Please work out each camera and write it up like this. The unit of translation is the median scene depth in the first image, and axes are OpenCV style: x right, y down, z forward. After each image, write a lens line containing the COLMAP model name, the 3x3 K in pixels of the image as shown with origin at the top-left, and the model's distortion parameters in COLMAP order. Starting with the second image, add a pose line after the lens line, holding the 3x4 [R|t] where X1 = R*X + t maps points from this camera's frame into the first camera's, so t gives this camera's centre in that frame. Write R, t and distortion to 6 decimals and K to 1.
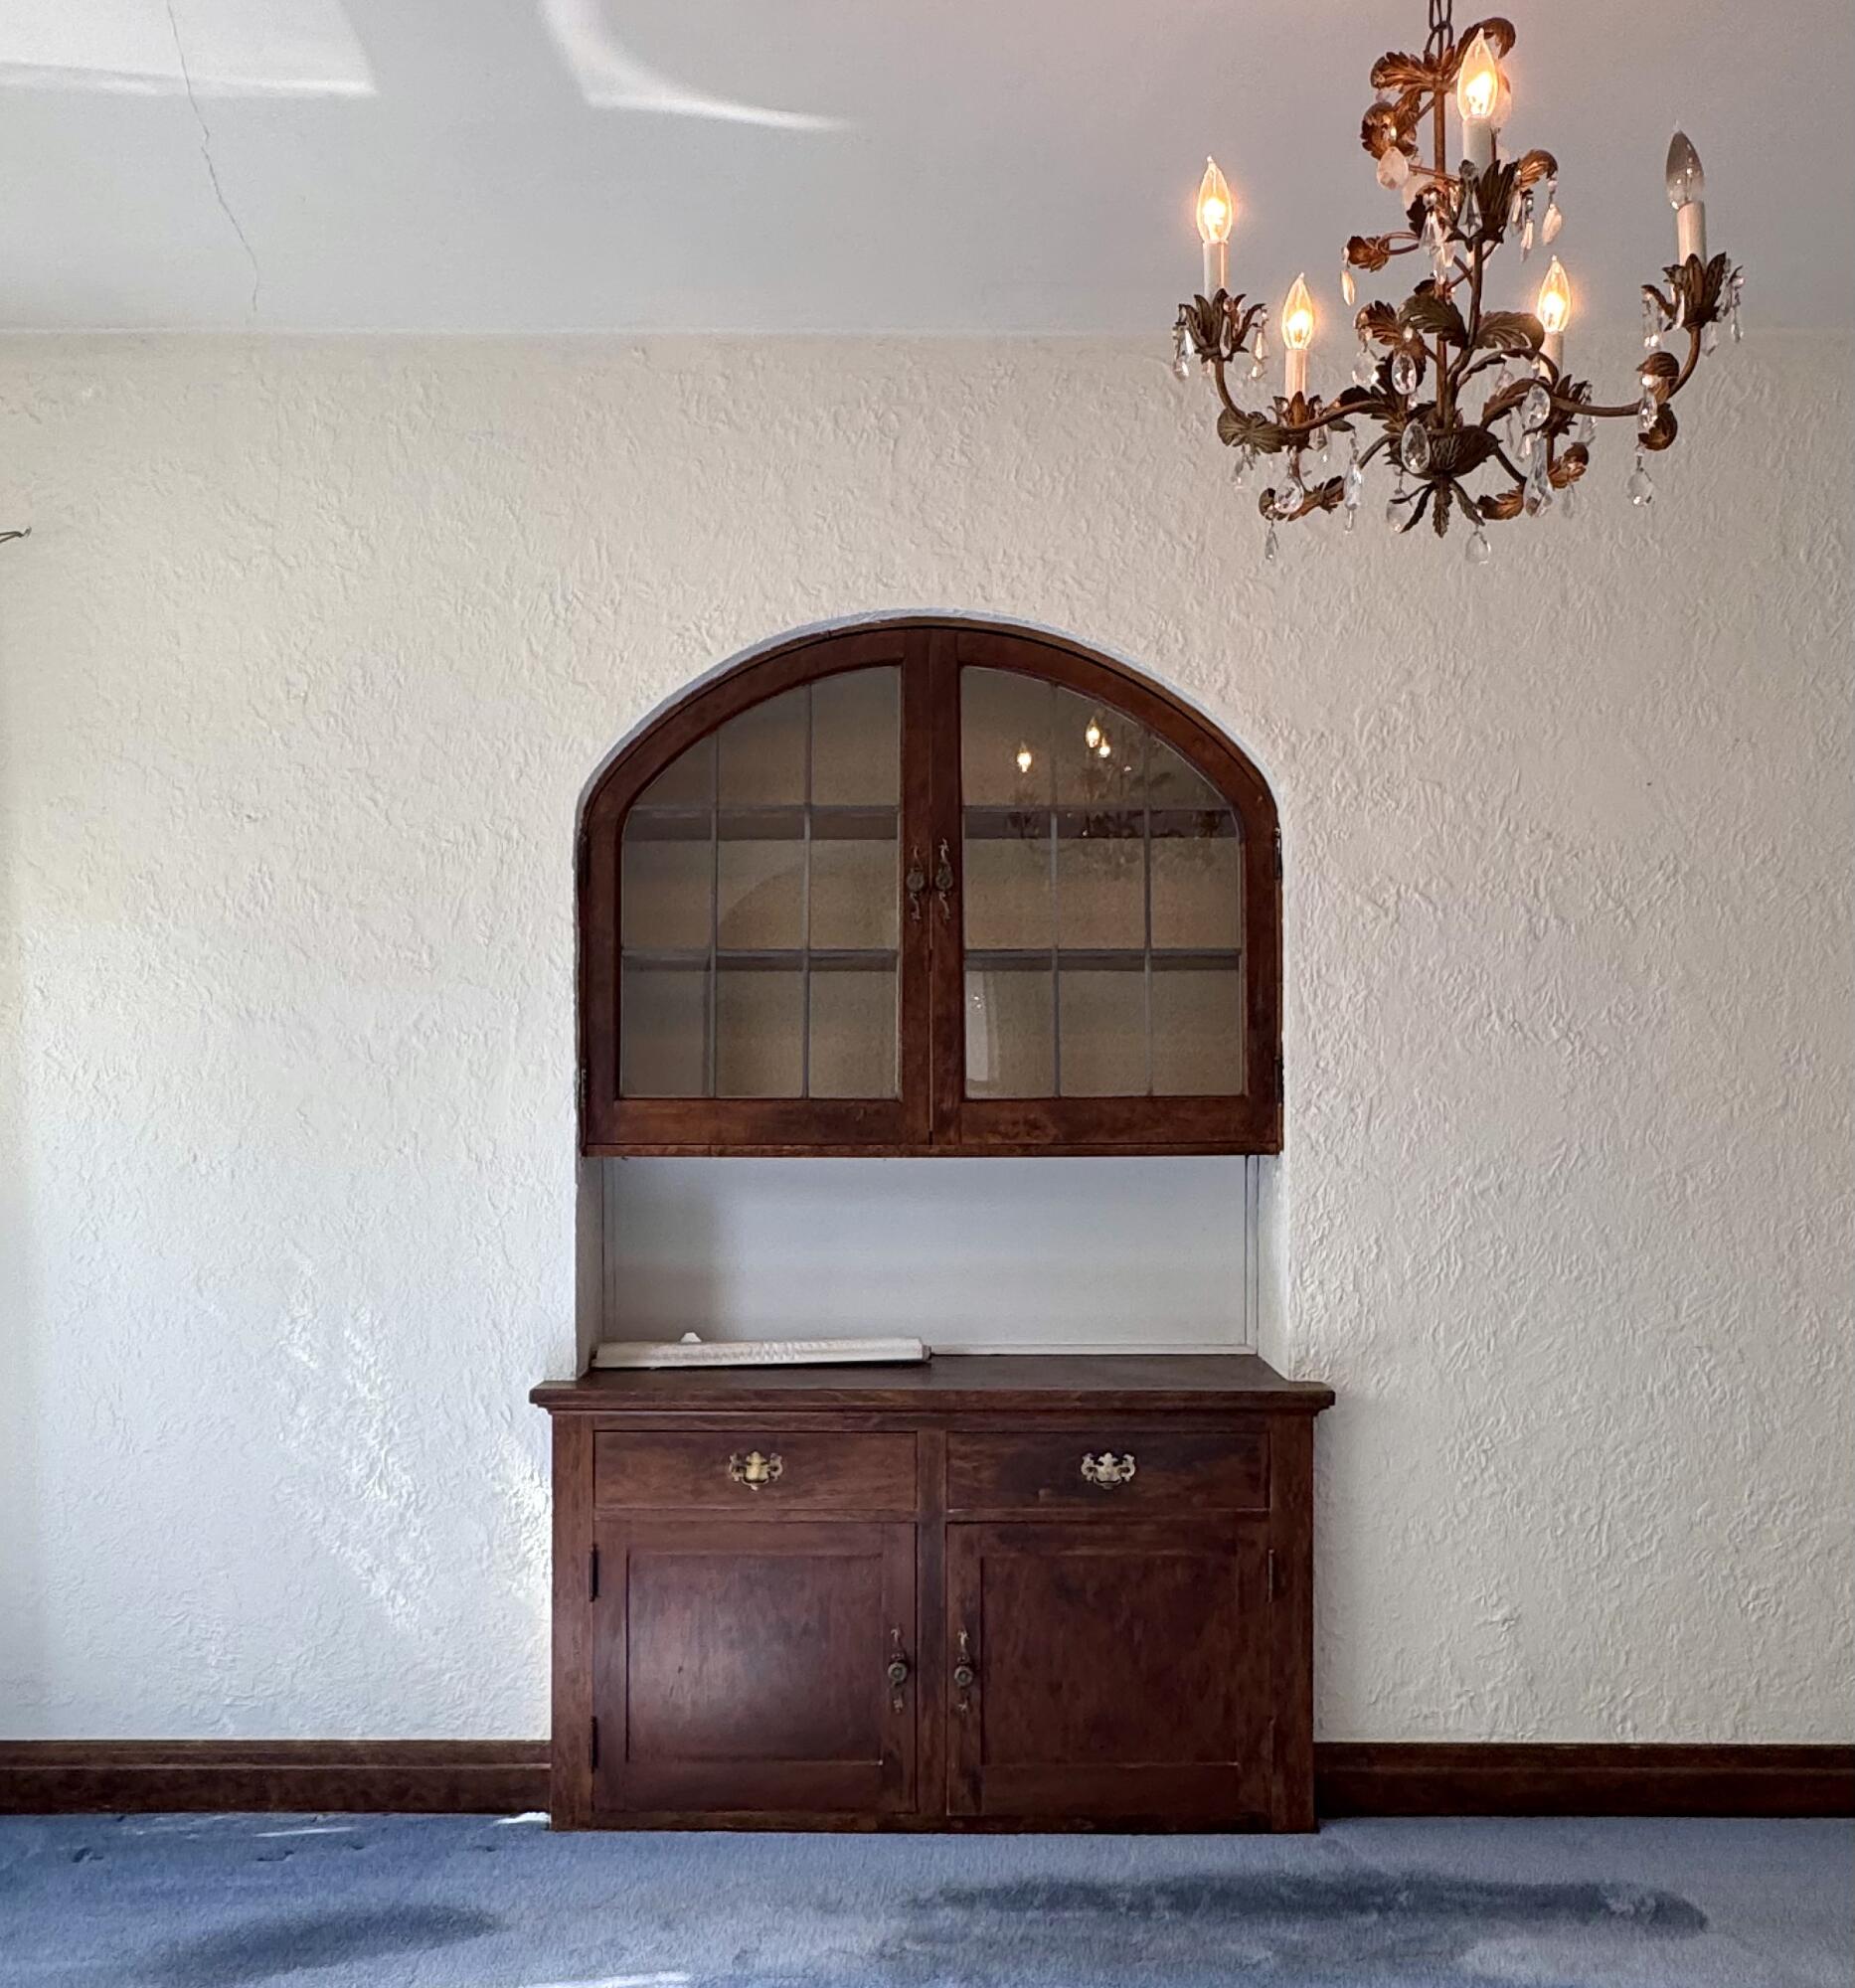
lens RADIAL K [[1690.3, 0, 925.0], [0, 1690.3, 1098.5], [0, 0, 1]] dist [-0.003157, 0.008331]
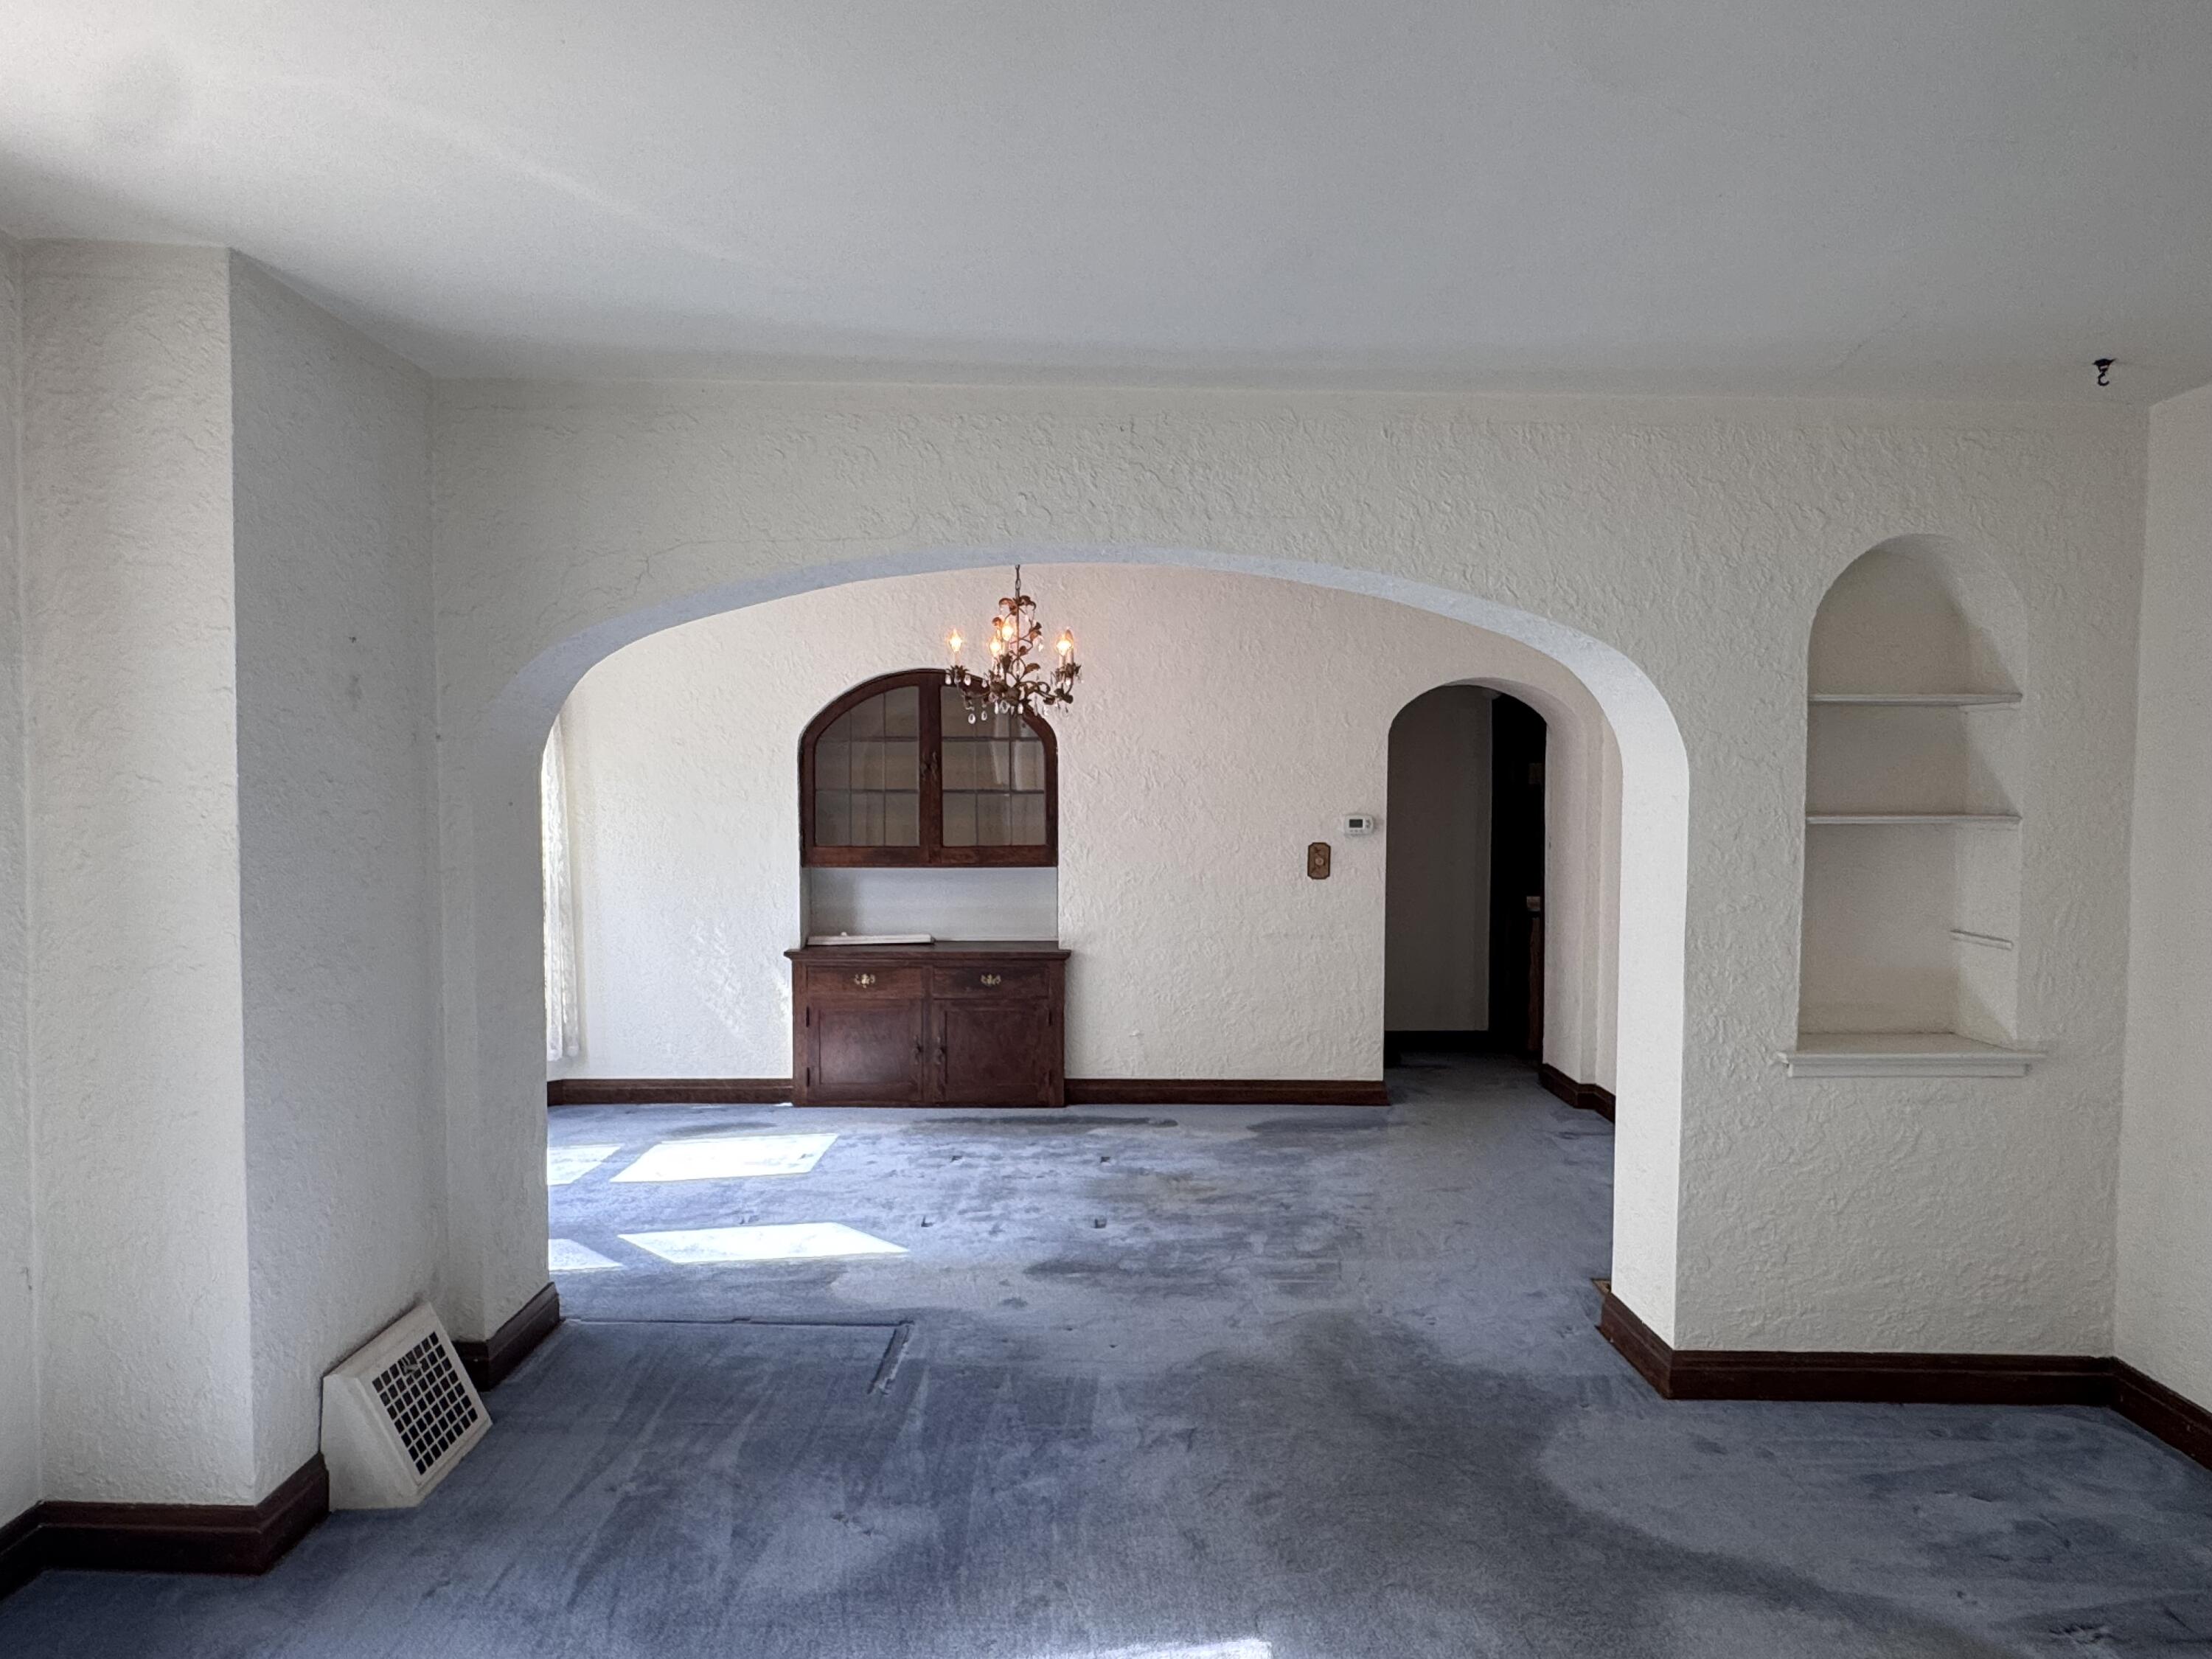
lens RADIAL K [[1351.6, 0, 1108.4], [0, 1351.6, 832.5], [0, 0, 1]] dist [-0.003242, 0.001689]
pose [[0.999970, 0.001425, 0.007603, 0.277974], [-0.001808, 0.998717, 0.050608, -0.134309], [-0.007521, -0.050620, 0.998690, -1.191439]]
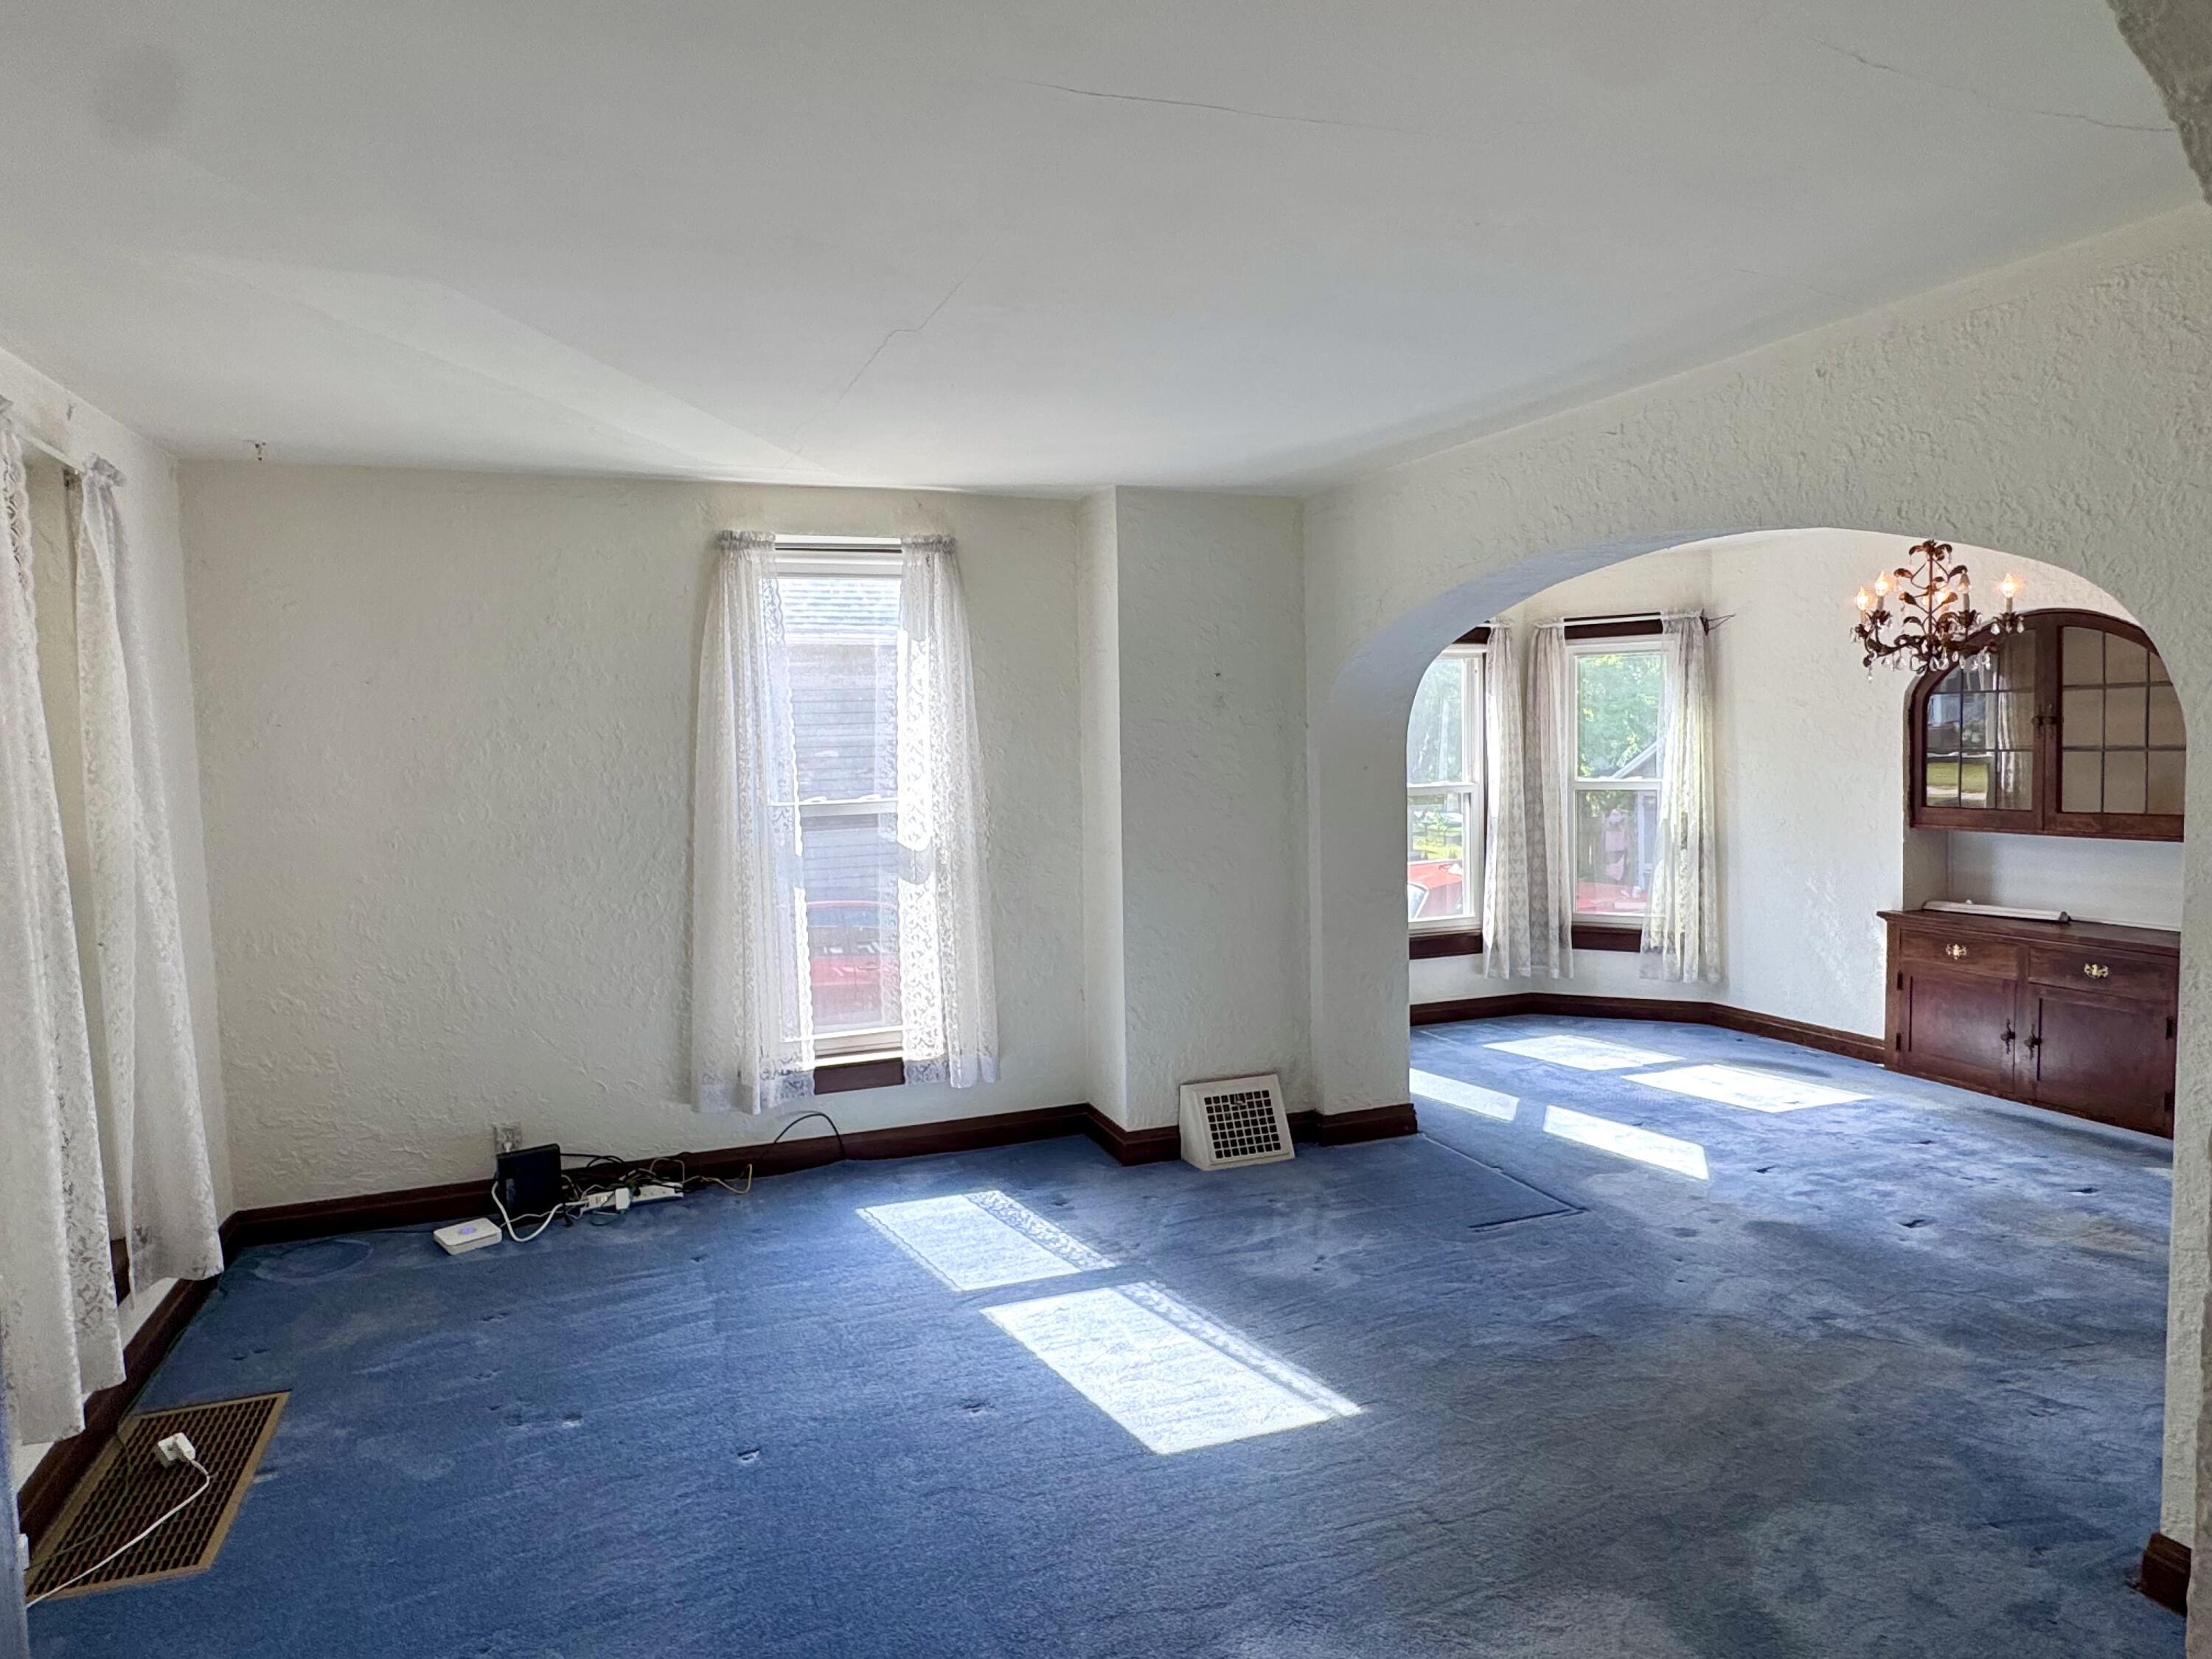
lens RADIAL K [[1351.6, 0, 1103.2], [0, 1351.6, 843.8], [0, 0, 1]] dist [-0.003242, 0.001689]
pose [[0.364109, 0.061462, -0.929326, 1.319437], [0.033177, 0.996331, 0.078893, -0.151225], [0.930765, -0.059558, 0.360734, -0.950550]]
